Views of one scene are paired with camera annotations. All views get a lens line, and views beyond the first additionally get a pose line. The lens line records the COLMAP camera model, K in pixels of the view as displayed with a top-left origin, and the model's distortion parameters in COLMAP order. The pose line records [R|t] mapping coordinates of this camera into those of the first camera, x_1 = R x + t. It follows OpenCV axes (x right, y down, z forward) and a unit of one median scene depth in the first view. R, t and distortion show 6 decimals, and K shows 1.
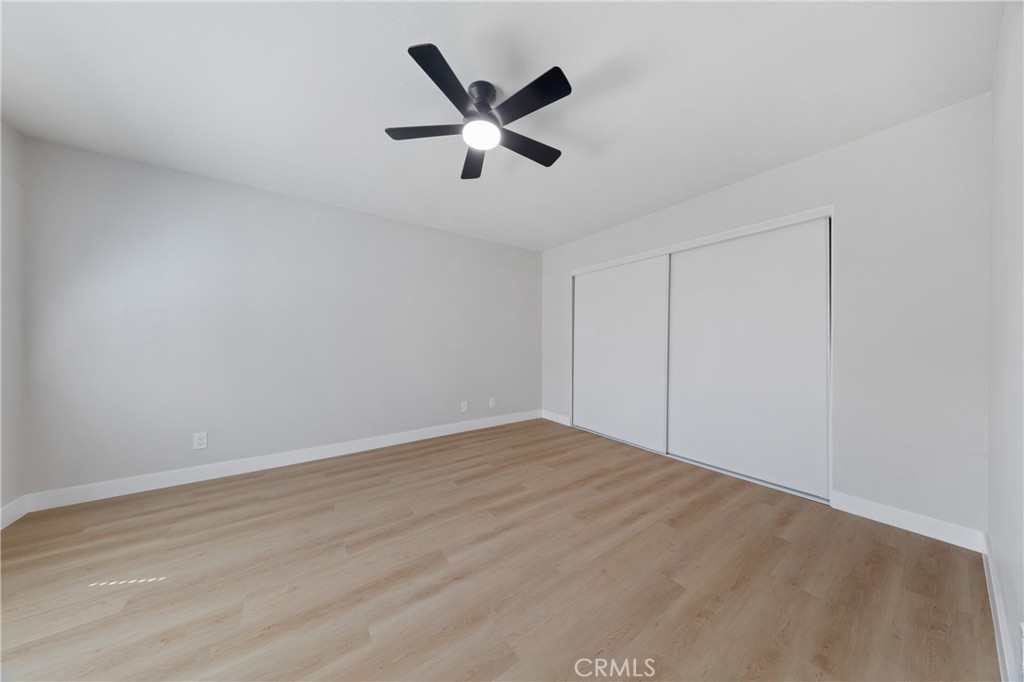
lens RADIAL K [[304.7, 0, 512.0], [0, 304.7, 341.0], [0, 0, 1]] dist [0.000859, 0.000033]
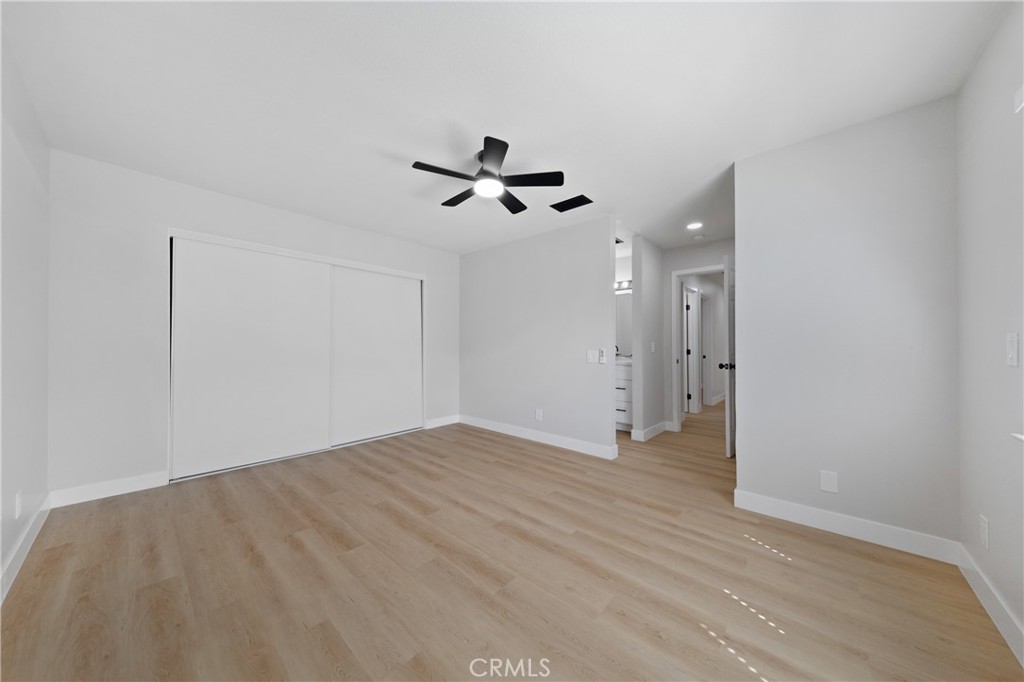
lens RADIAL K [[340.2, 0, 505.7], [0, 340.2, 342.2], [0, 0, 1]] dist [0.022226, -0.007393]
pose [[-0.203321, 0.008588, 0.979074, -1.256409], [-0.001461, 0.999958, -0.009075, 0.005072], [-0.979111, -0.003276, -0.203300, 1.008534]]
